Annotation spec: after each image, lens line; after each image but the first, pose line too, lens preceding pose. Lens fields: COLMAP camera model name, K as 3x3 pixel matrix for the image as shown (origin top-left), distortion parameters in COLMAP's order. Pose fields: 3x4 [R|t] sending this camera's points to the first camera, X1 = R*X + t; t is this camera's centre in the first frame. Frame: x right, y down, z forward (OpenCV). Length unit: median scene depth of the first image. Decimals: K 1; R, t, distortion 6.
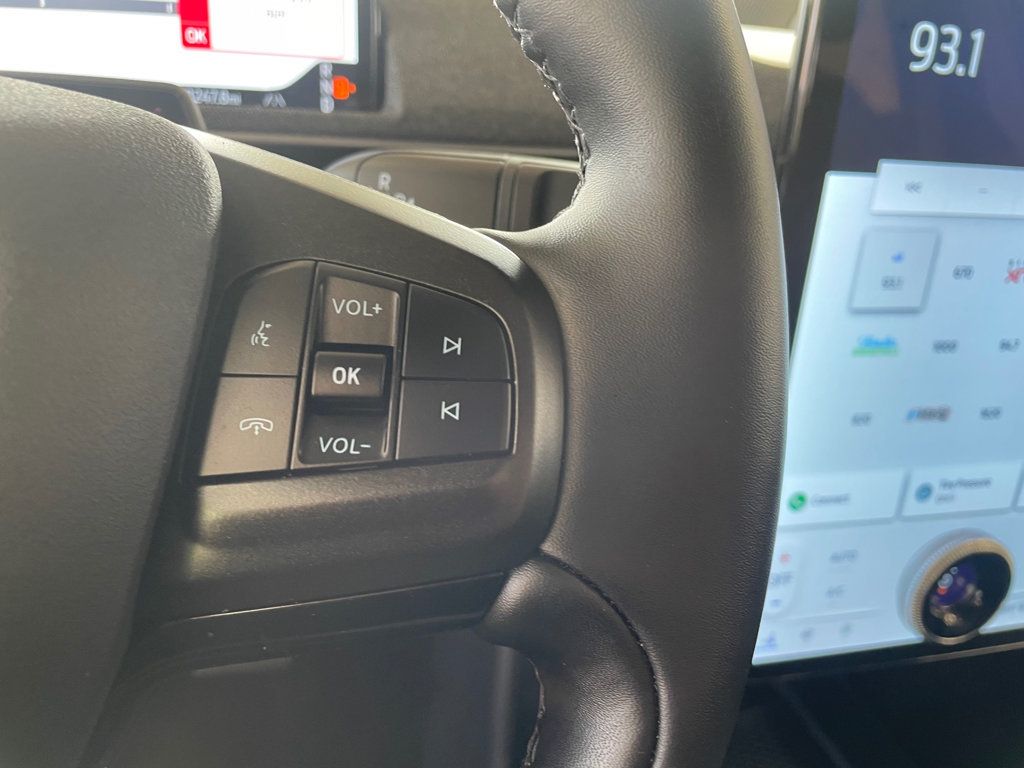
lens RADIAL K [[767.2, 0, 513.2], [0, 767.2, 399.2], [0, 0, 1]] dist [0.065101, -0.101323]
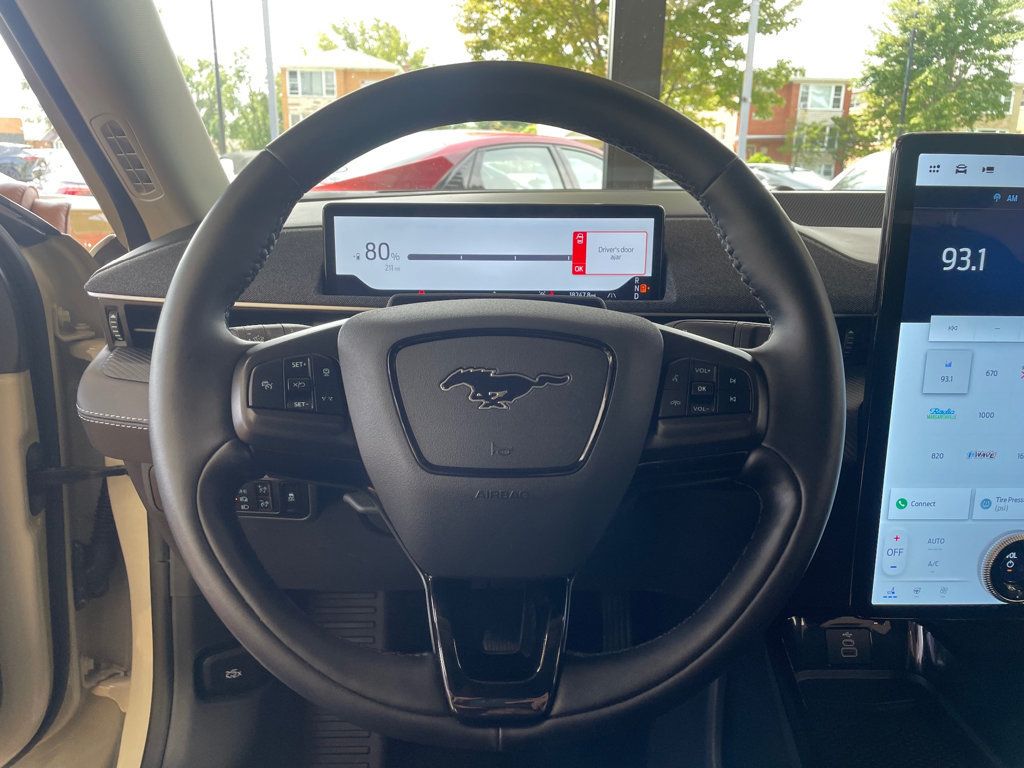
lens RADIAL K [[767.2, 0, 513.2], [0, 767.2, 399.2], [0, 0, 1]] dist [0.065101, -0.101323]
pose [[0.975880, -0.003004, -0.218285, -0.120232], [-0.035601, 0.984329, -0.172709, 0.267587], [0.215383, 0.176315, 0.960481, -1.039195]]
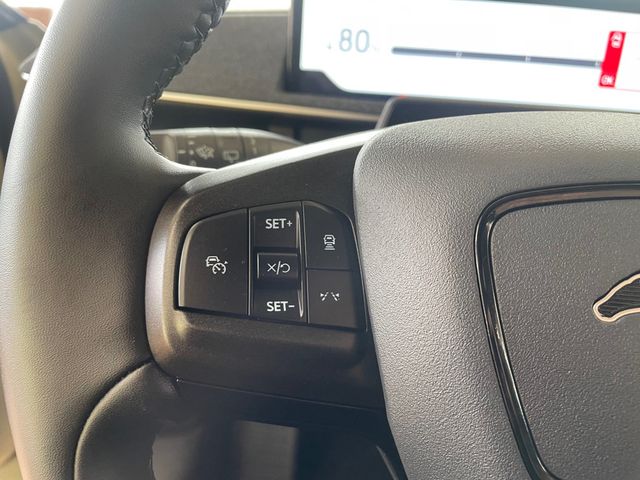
lens RADIAL K [[479.5, 0, 320.8], [0, 479.5, 249.5], [0, 0, 1]] dist [0.065101, -0.101323]
pose [[0.950814, 0.118170, -0.286337, -0.657821], [-0.127652, 0.991711, -0.014607, -0.006250], [0.282238, 0.050441, 0.958018, -0.170428]]
